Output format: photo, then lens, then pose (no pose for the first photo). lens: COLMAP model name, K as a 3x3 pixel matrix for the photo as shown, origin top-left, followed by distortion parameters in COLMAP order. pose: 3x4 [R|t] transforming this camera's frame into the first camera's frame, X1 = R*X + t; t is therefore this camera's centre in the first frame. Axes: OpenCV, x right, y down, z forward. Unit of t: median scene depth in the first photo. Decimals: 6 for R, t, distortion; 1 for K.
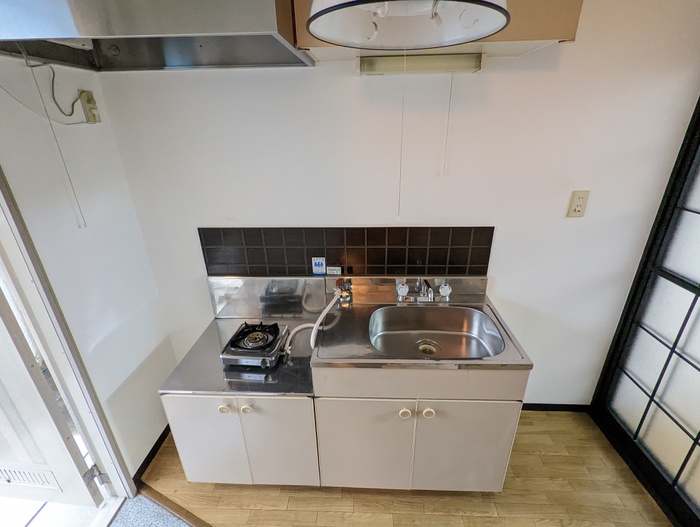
lens RADIAL K [[332.4, 0, 351.8], [0, 332.4, 265.2], [0, 0, 1]] dist [0.005005, 0.001857]
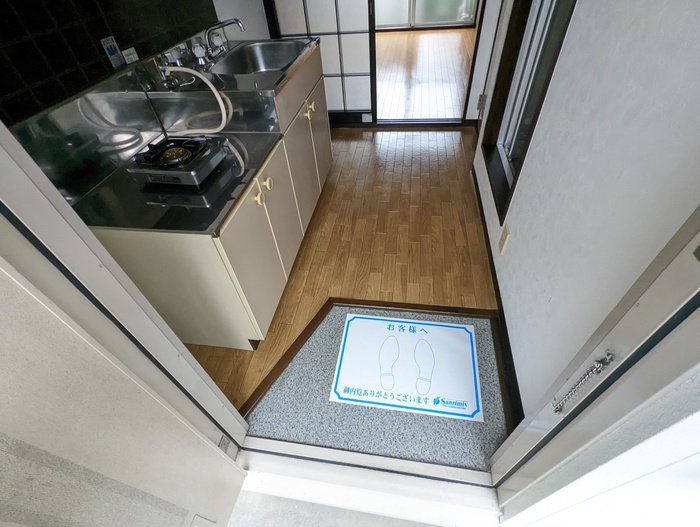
lens RADIAL K [[332.4, 0, 351.6], [0, 332.4, 262.5], [0, 0, 1]] dist [0.005005, 0.001857]
pose [[0.107850, -0.706217, 0.699733, -0.872288], [0.442965, 0.664247, 0.602128, 0.095990], [-0.890029, 0.245017, 0.384468, 0.401762]]
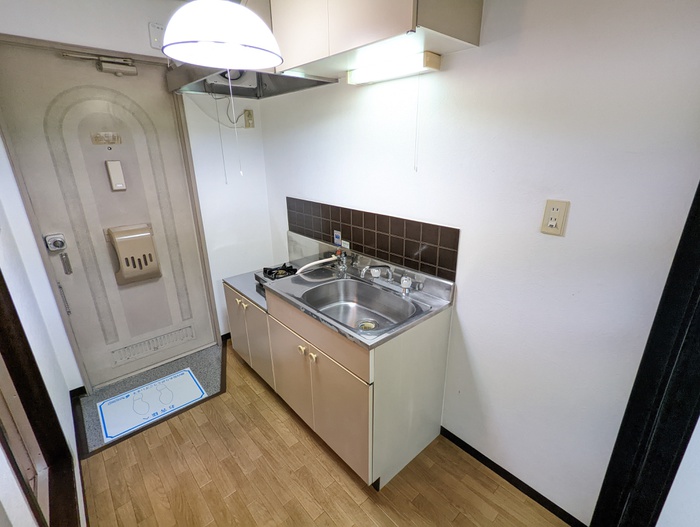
lens RADIAL K [[332.4, 0, 350.2], [0, 332.4, 263.4], [0, 0, 1]] dist [0.005005, 0.001857]
pose [[0.699375, 0.249636, -0.669744, 0.813271], [-0.279529, 0.957924, 0.065155, -0.000946], [0.657829, 0.141645, 0.739728, 0.126351]]
